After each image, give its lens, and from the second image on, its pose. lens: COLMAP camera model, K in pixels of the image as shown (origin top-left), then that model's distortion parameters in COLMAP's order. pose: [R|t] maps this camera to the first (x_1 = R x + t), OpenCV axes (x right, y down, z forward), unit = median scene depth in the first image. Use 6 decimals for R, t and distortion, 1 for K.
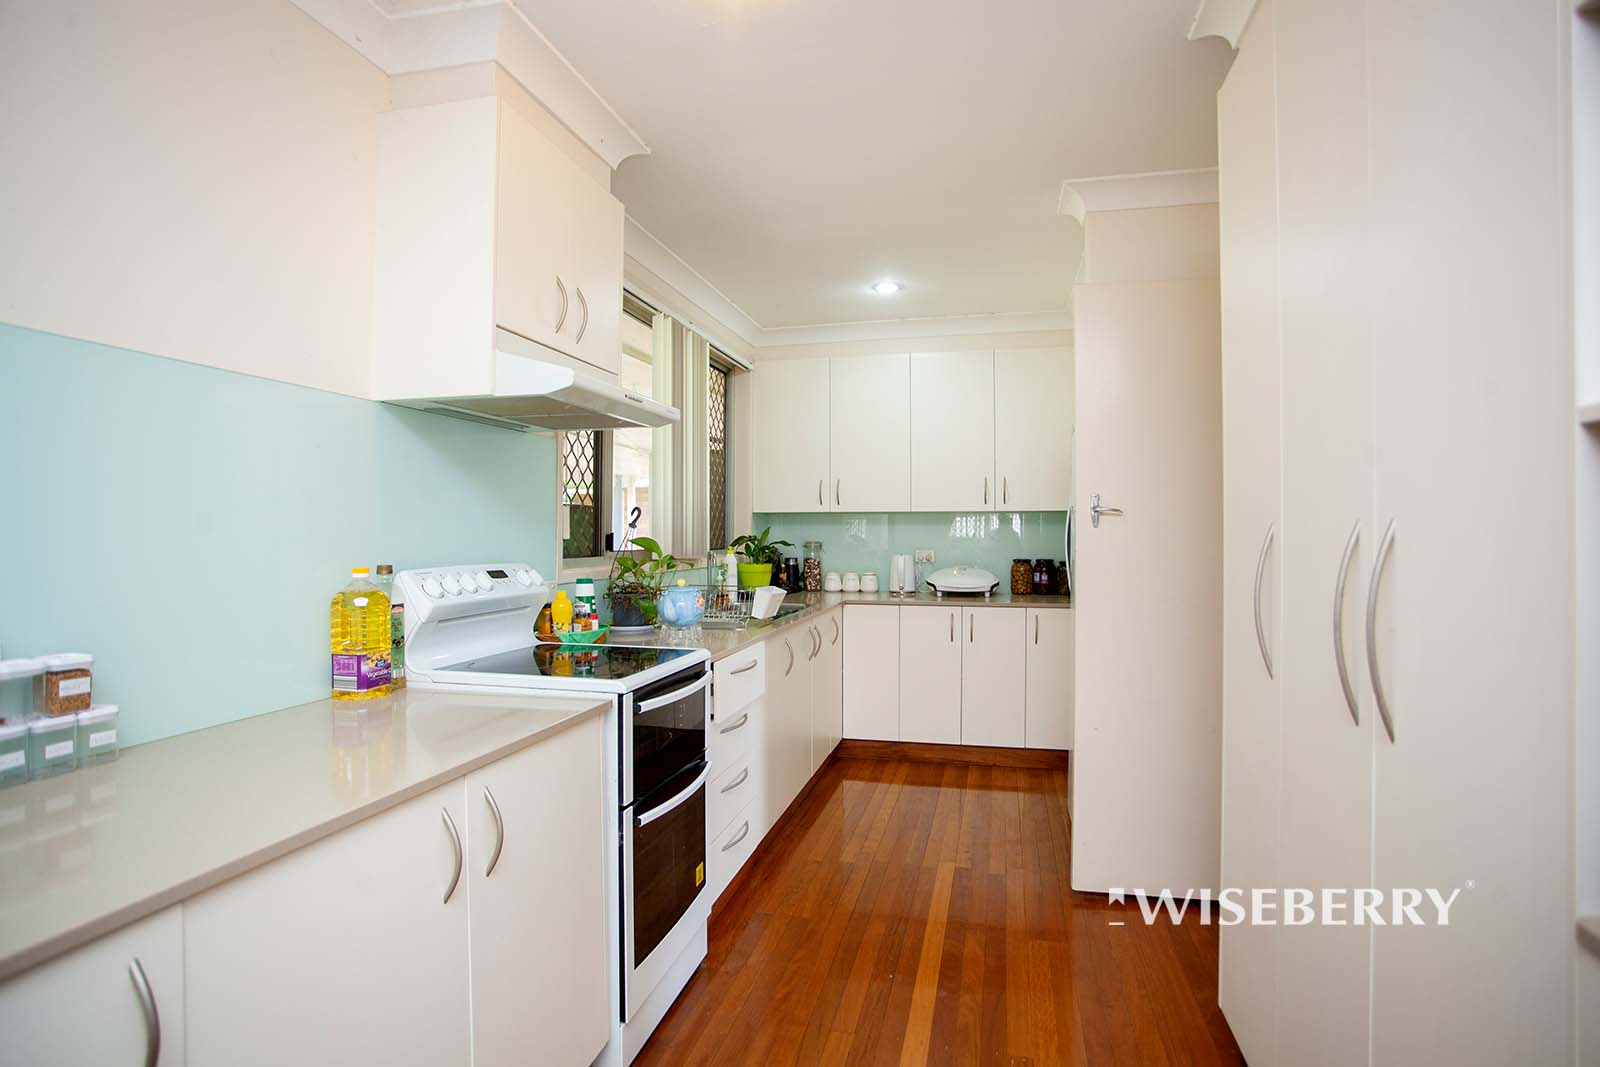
lens RADIAL K [[795.0, 0, 713.4], [0, 795.0, 550.3], [0, 0, 1]] dist [-0.000215, -0.000016]
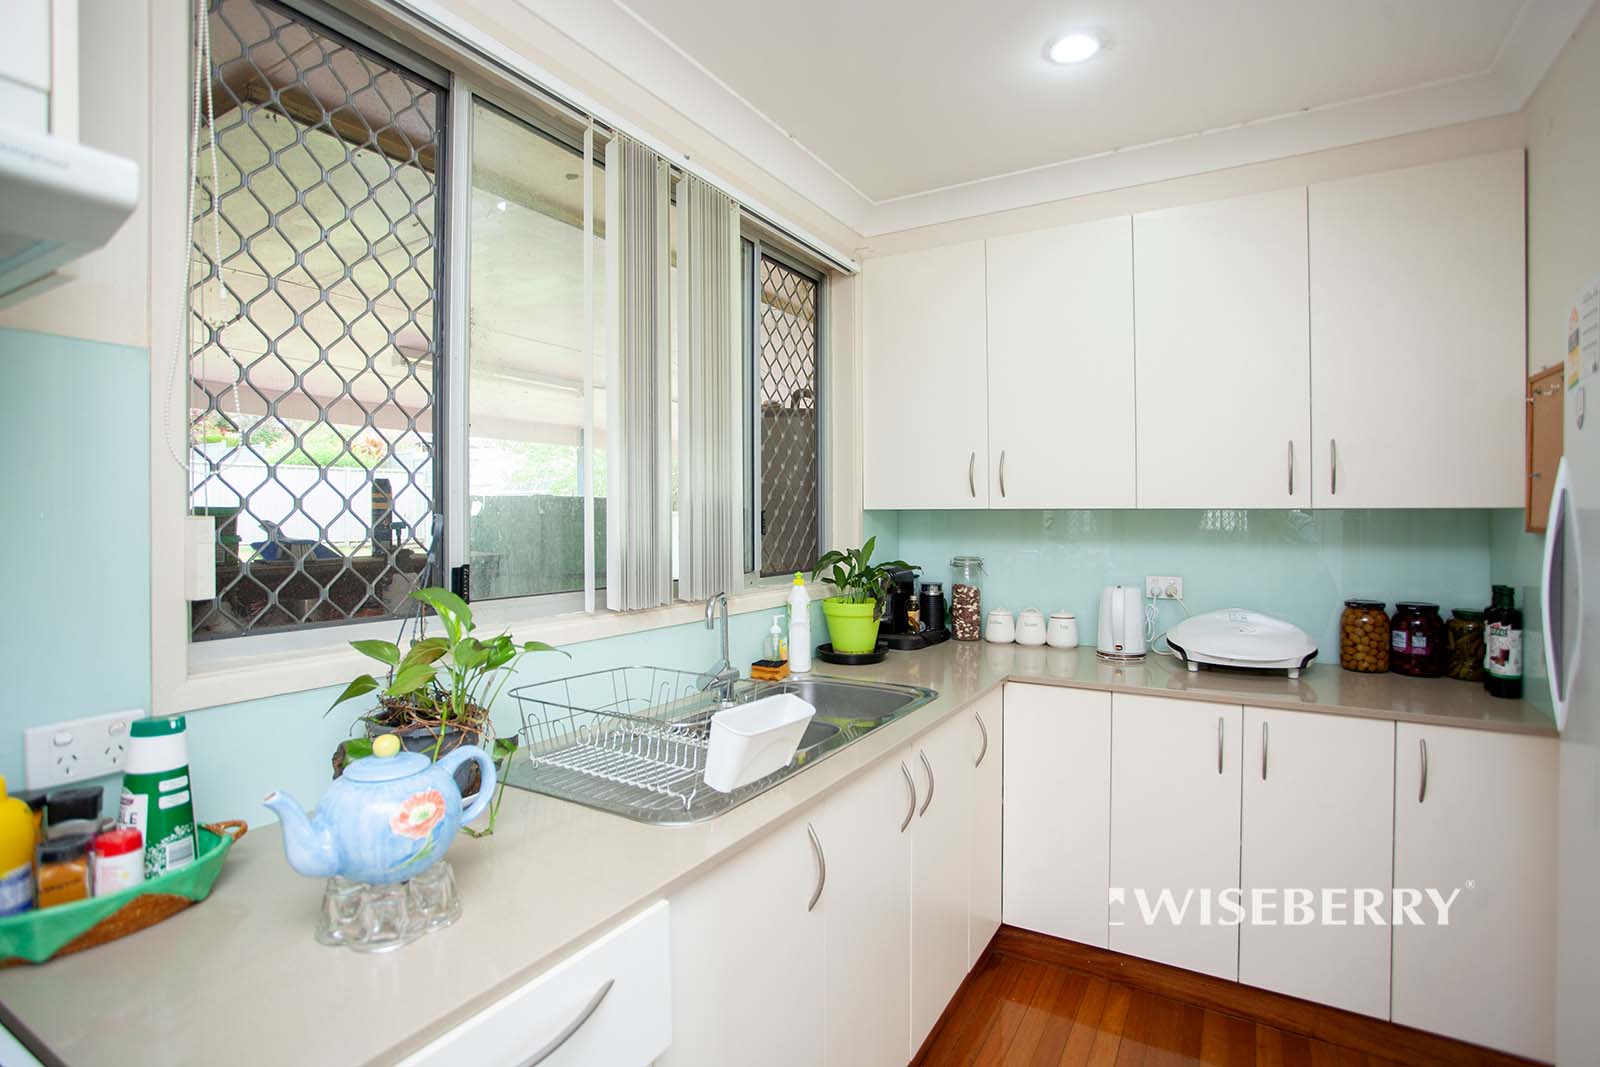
lens RADIAL K [[777.5, 0, 800.4], [0, 777.5, 527.9], [0, 0, 1]] dist [-0.038099, 0.022979]
pose [[0.982027, 0.001200, -0.188736, 0.123803], [-0.002399, 0.999978, -0.006123, -0.032220], [0.188724, 0.006466, 0.982009, 0.444422]]
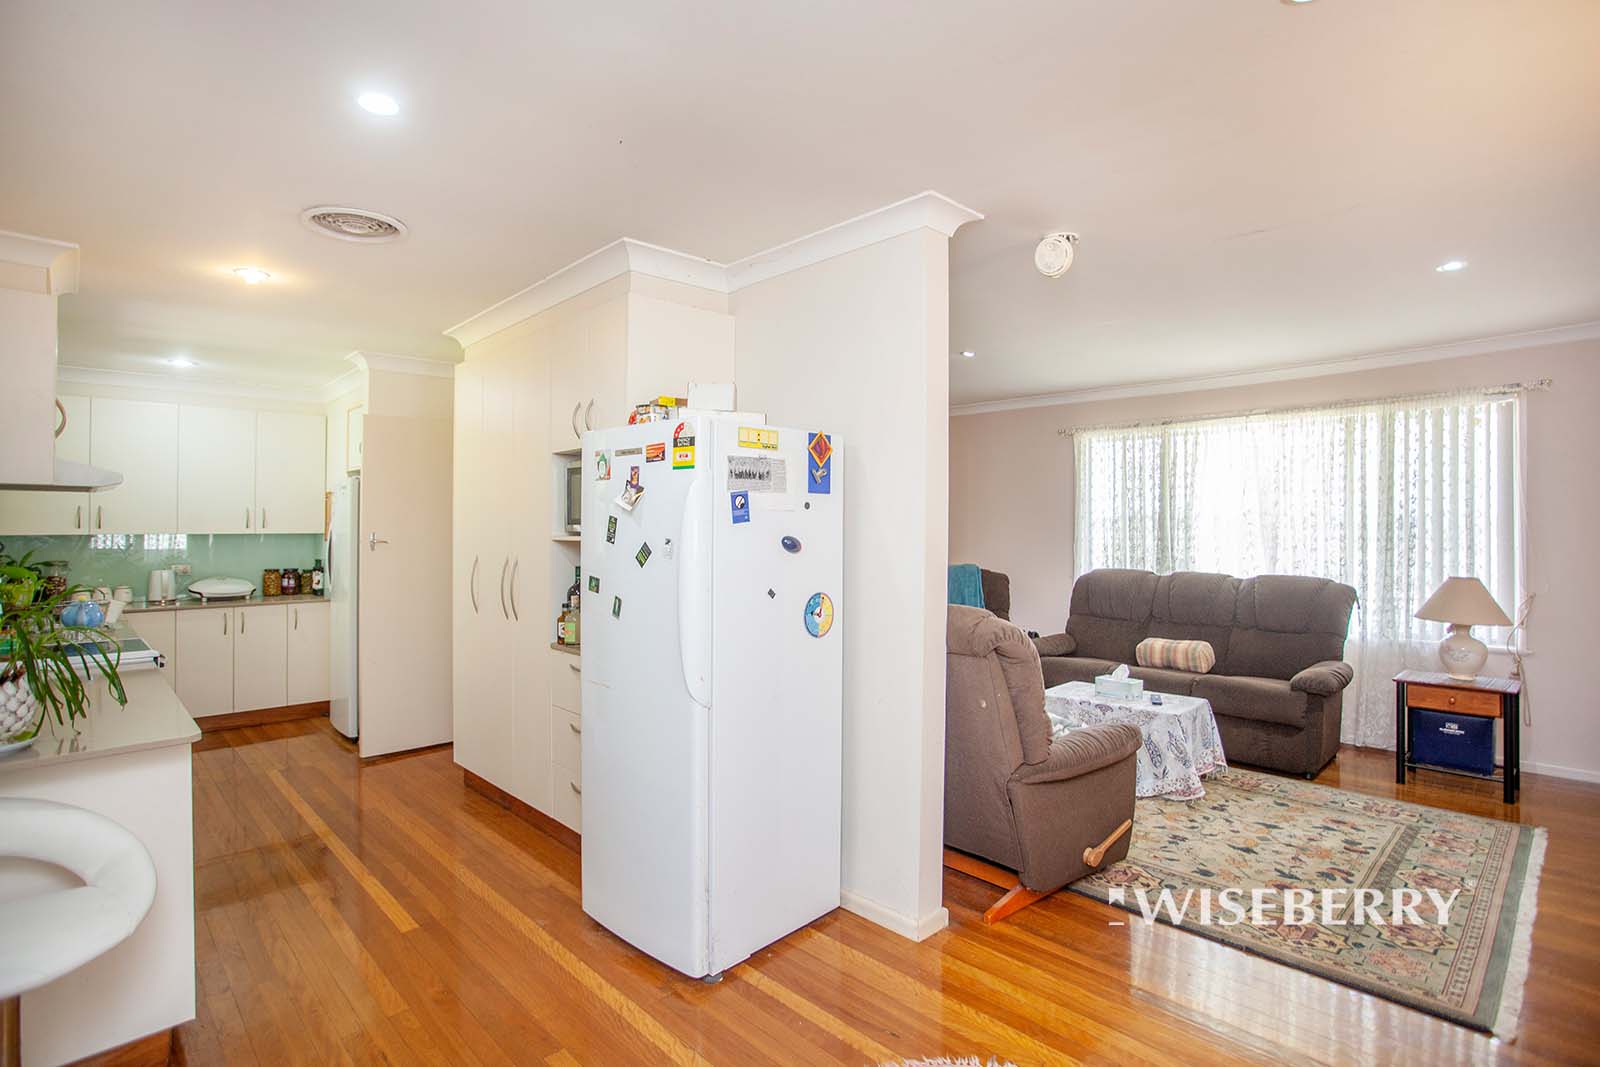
lens RADIAL K [[777.5, 0, 800.4], [0, 777.5, 527.9], [0, 0, 1]] dist [-0.038099, 0.022979]
pose [[0.448698, 0.009831, 0.893629, -0.360645], [0.016640, 0.999674, -0.019353, -0.018154], [-0.893528, 0.023554, 0.448389, -0.363795]]
